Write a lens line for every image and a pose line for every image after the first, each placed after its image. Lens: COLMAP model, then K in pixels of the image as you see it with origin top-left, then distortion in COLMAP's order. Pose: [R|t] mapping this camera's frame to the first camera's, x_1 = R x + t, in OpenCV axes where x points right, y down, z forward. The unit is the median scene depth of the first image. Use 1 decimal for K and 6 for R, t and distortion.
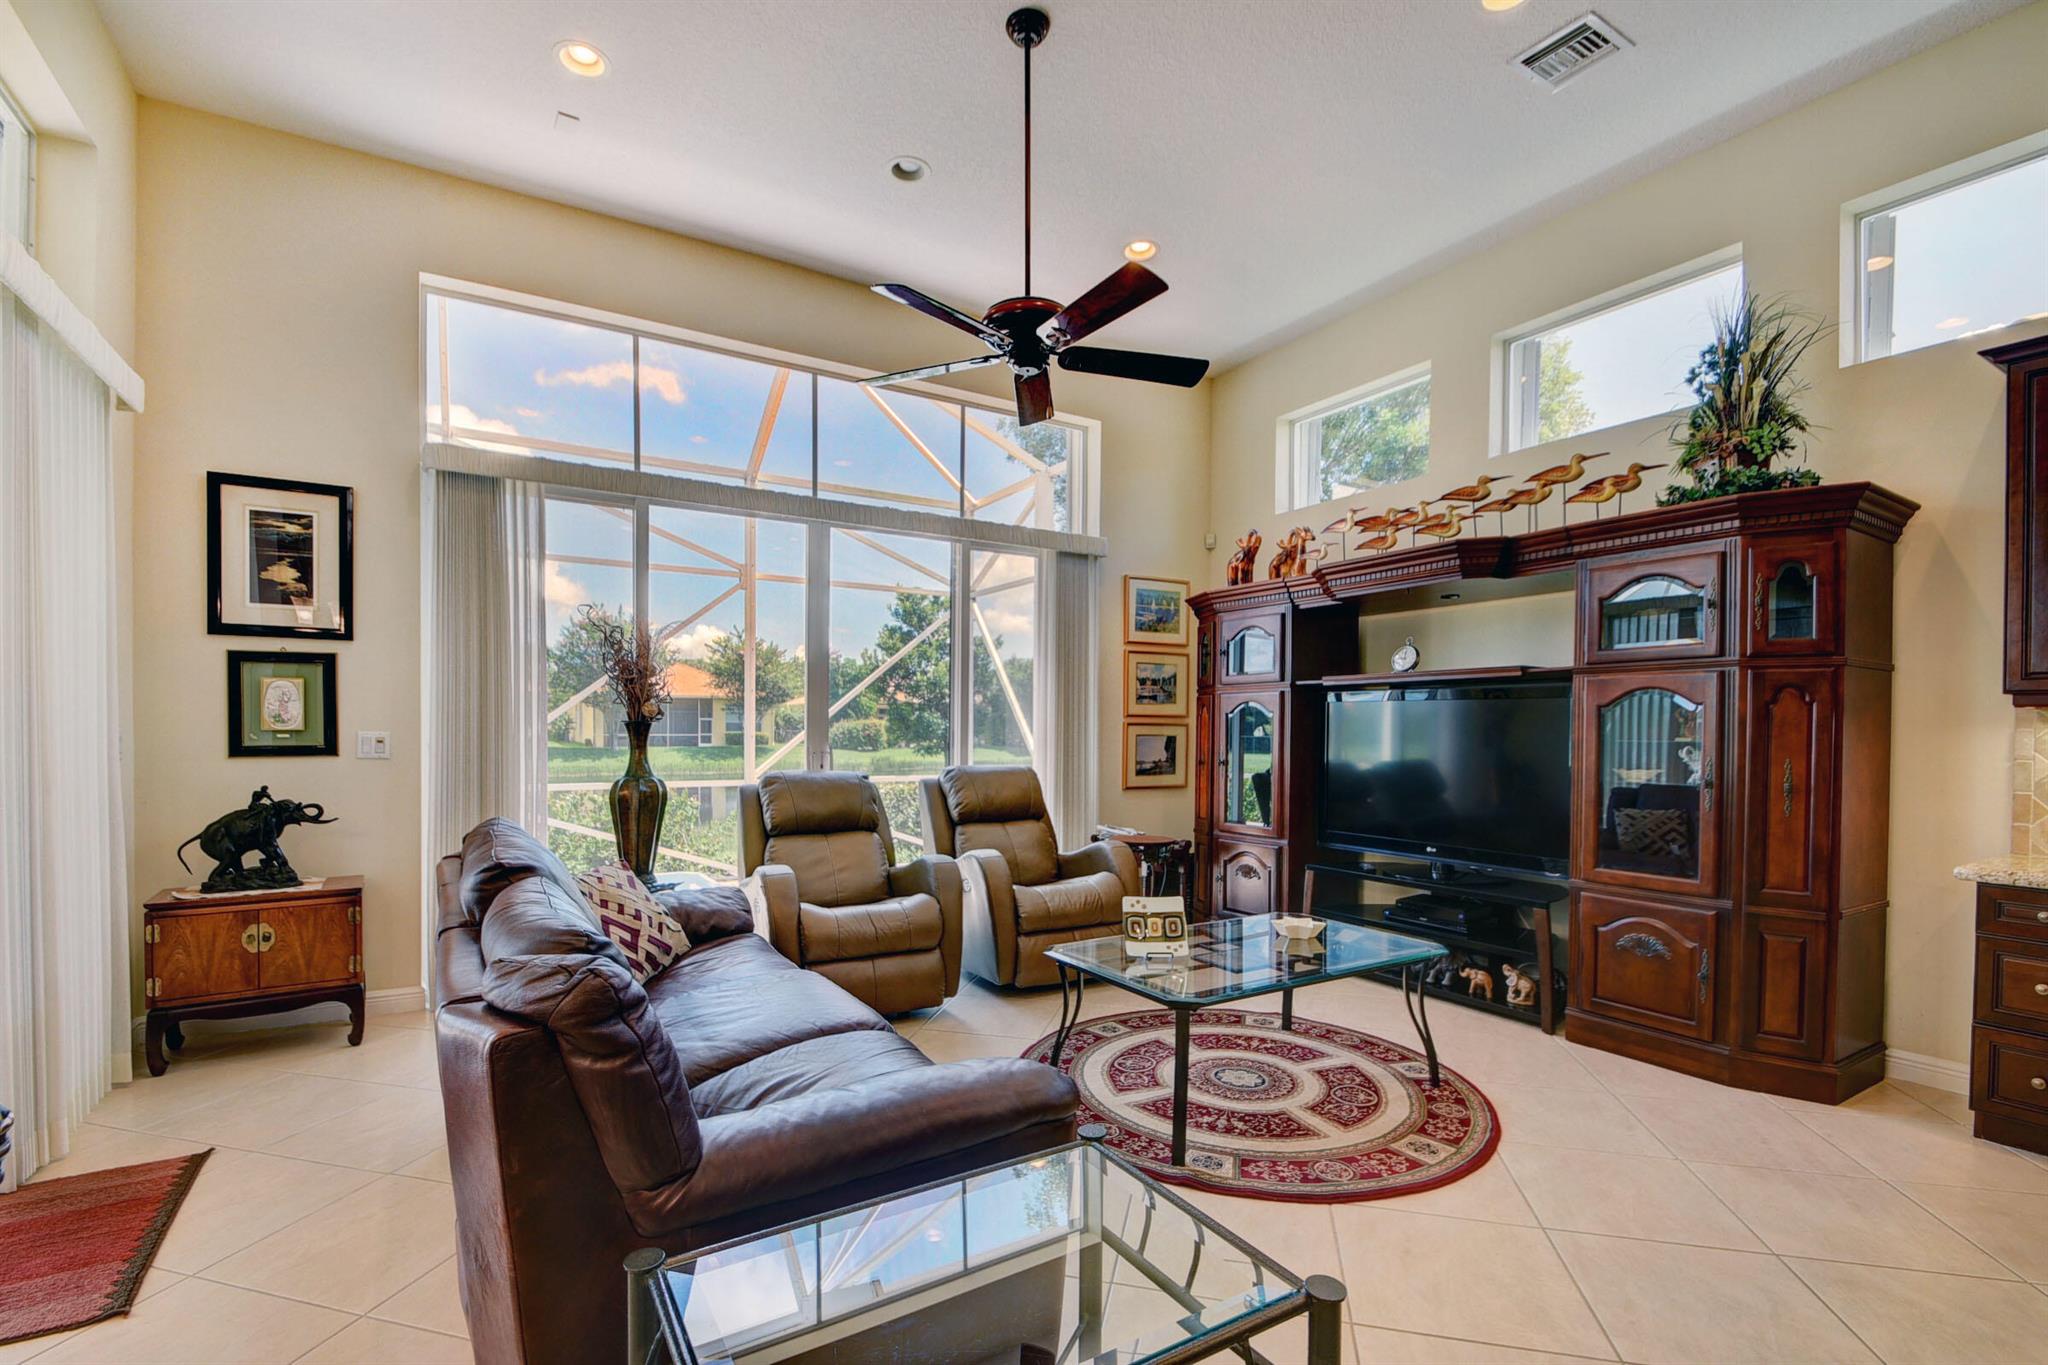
lens RADIAL K [[902.8, 0, 1012.8], [0, 902.8, 741.3], [0, 0, 1]] dist [0.015143, -0.018227]
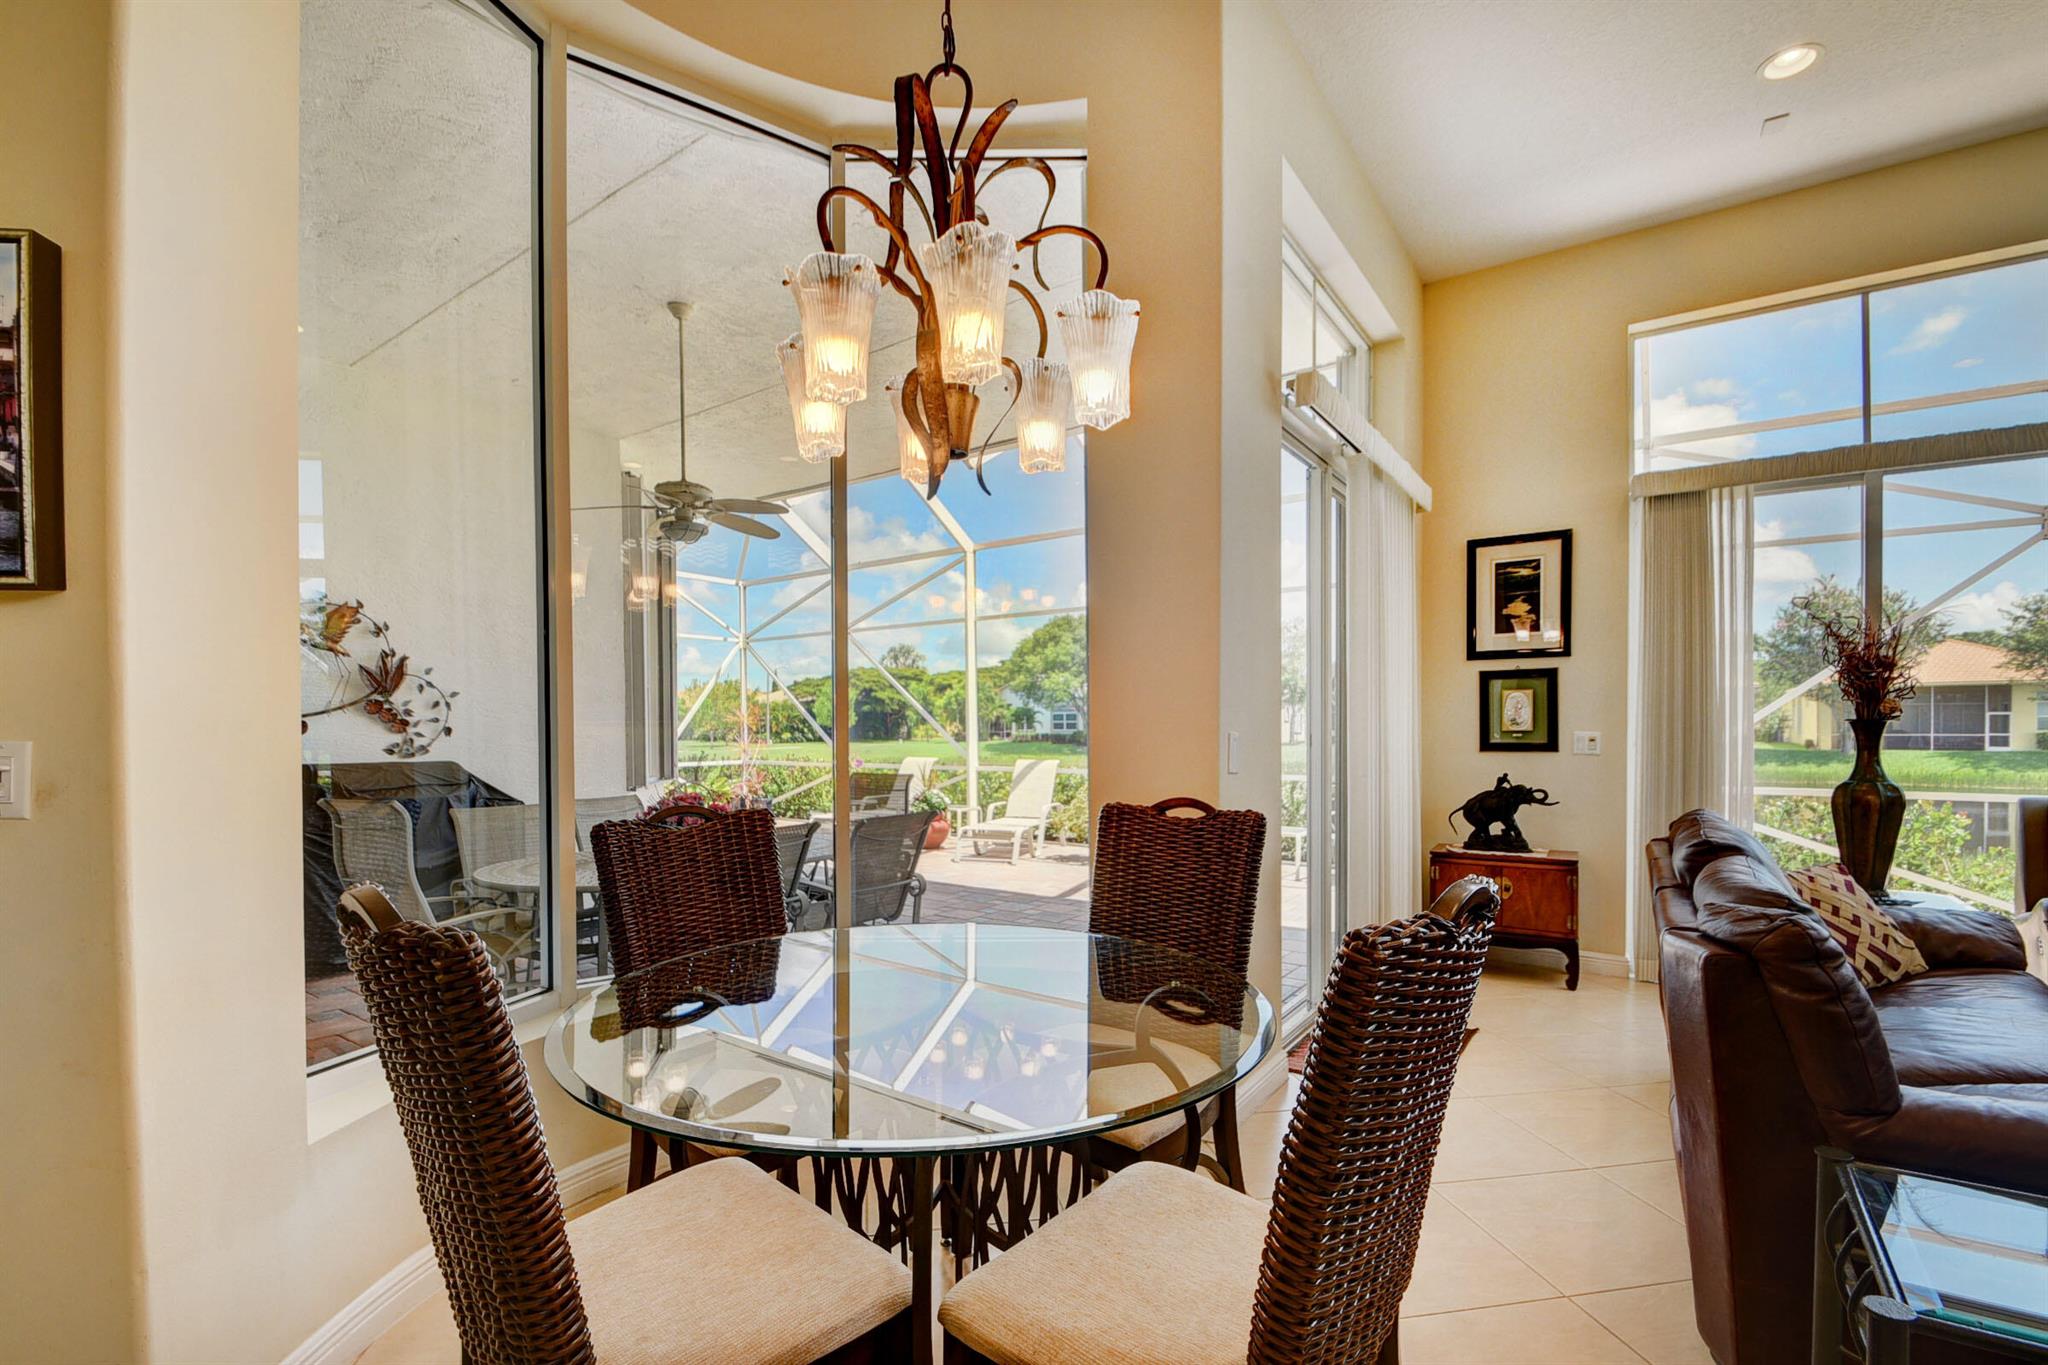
lens RADIAL K [[902.8, 0, 1012.8], [0, 902.8, 741.3], [0, 0, 1]] dist [0.015143, -0.018227]
pose [[0.397374, 0.007138, -0.917629, 0.061782], [-0.007125, 0.999964, 0.004693, 0.001269], [0.917629, 0.004674, 0.397410, -0.118939]]
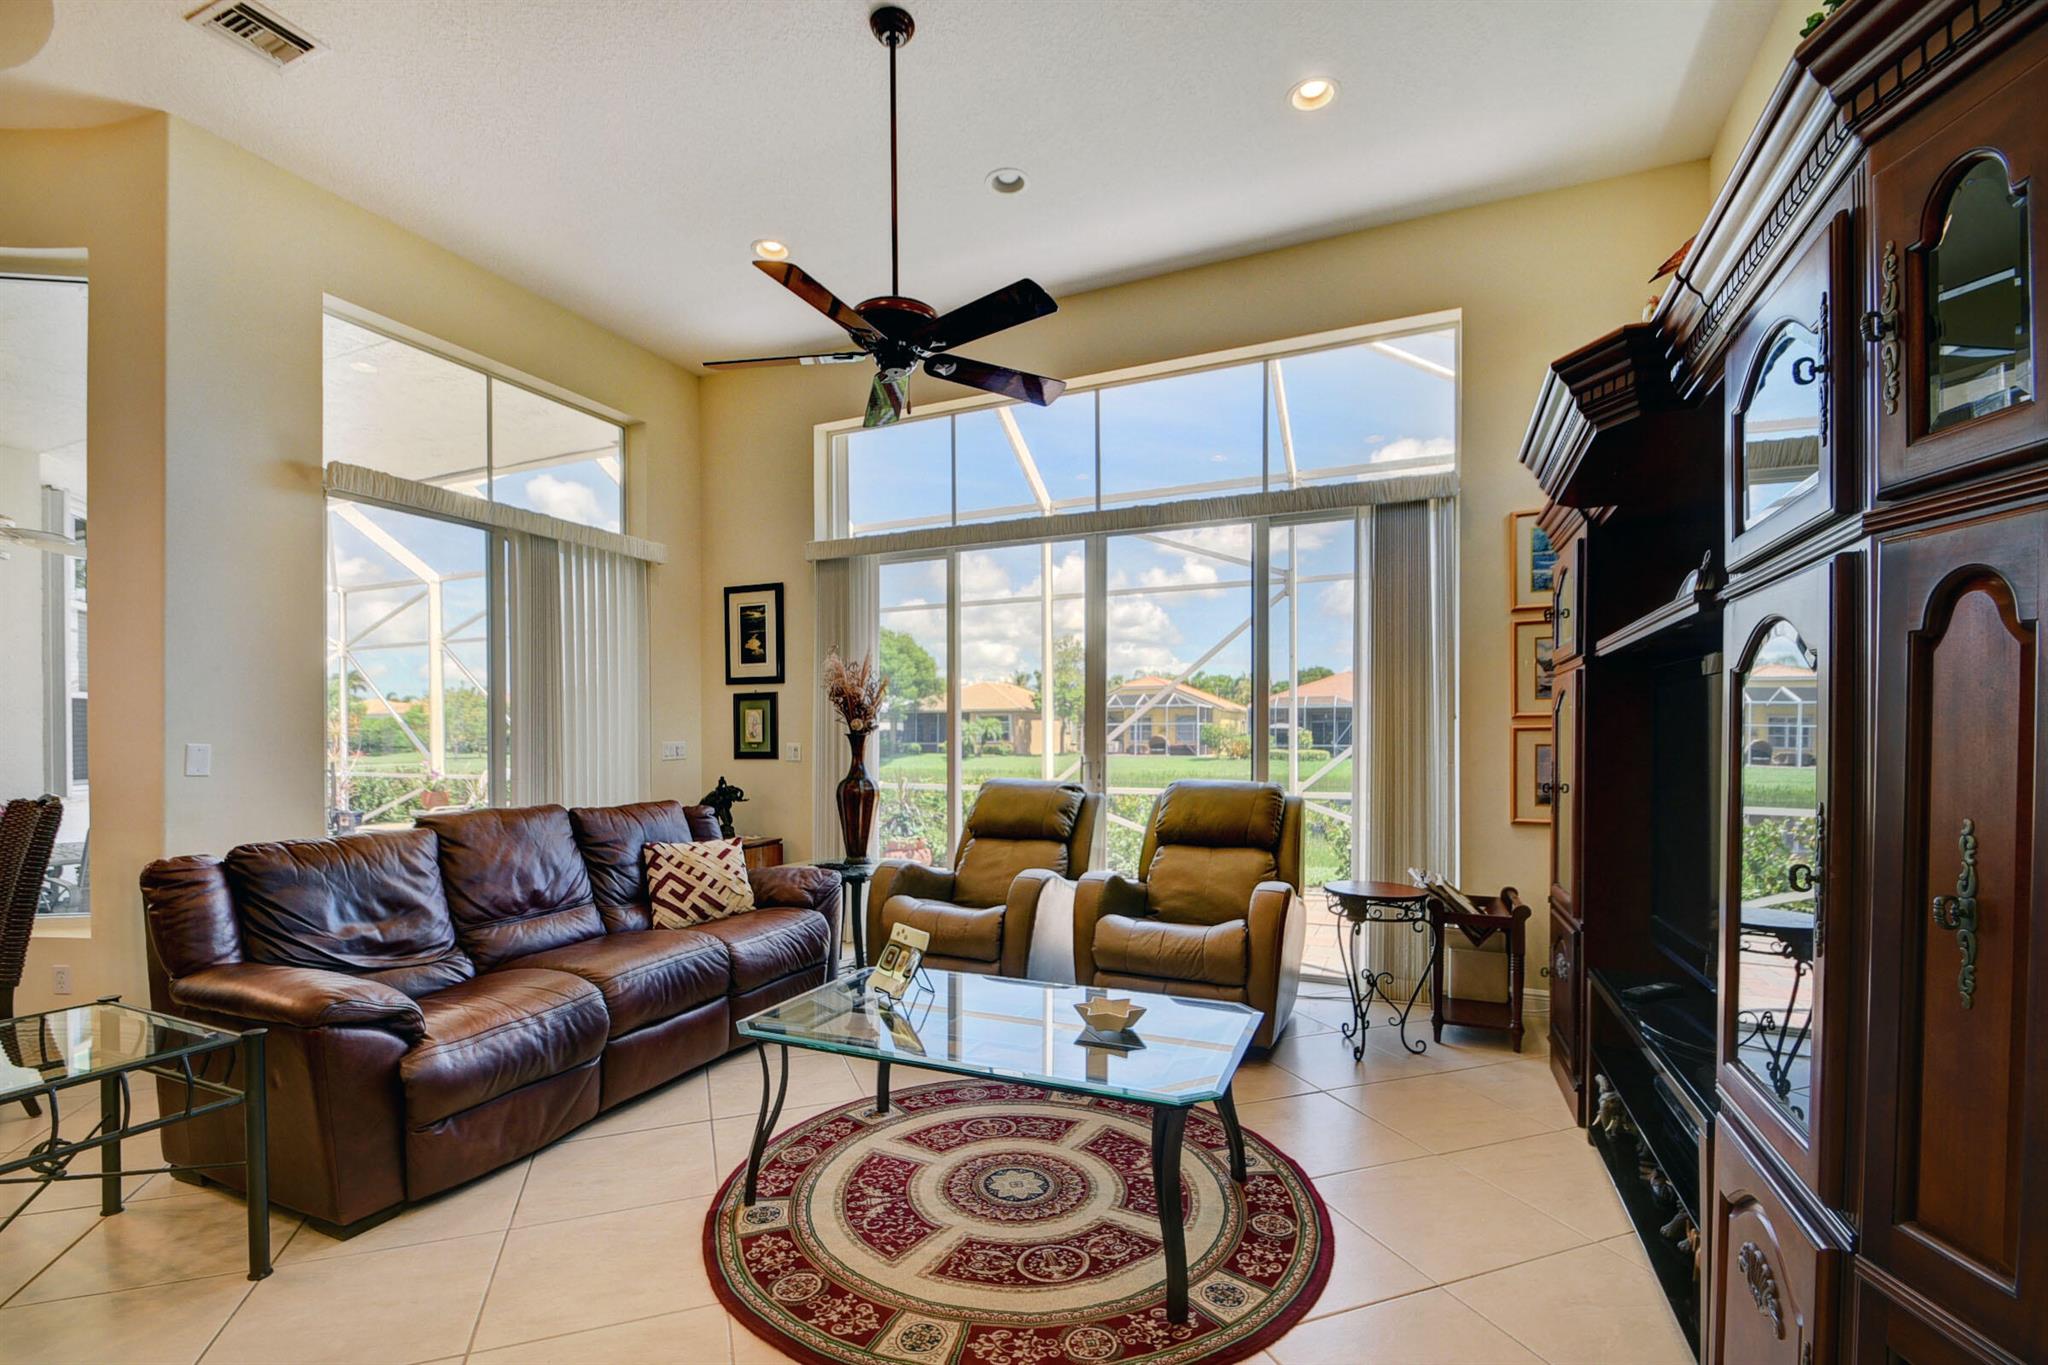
lens RADIAL K [[902.8, 0, 1012.8], [0, 902.8, 741.3], [0, 0, 1]] dist [0.015143, -0.018227]
pose [[0.572632, -0.004544, -0.819800, 0.548681], [-0.005628, 0.999939, -0.009474, -0.001231], [0.819793, 0.010039, 0.572572, 0.337637]]
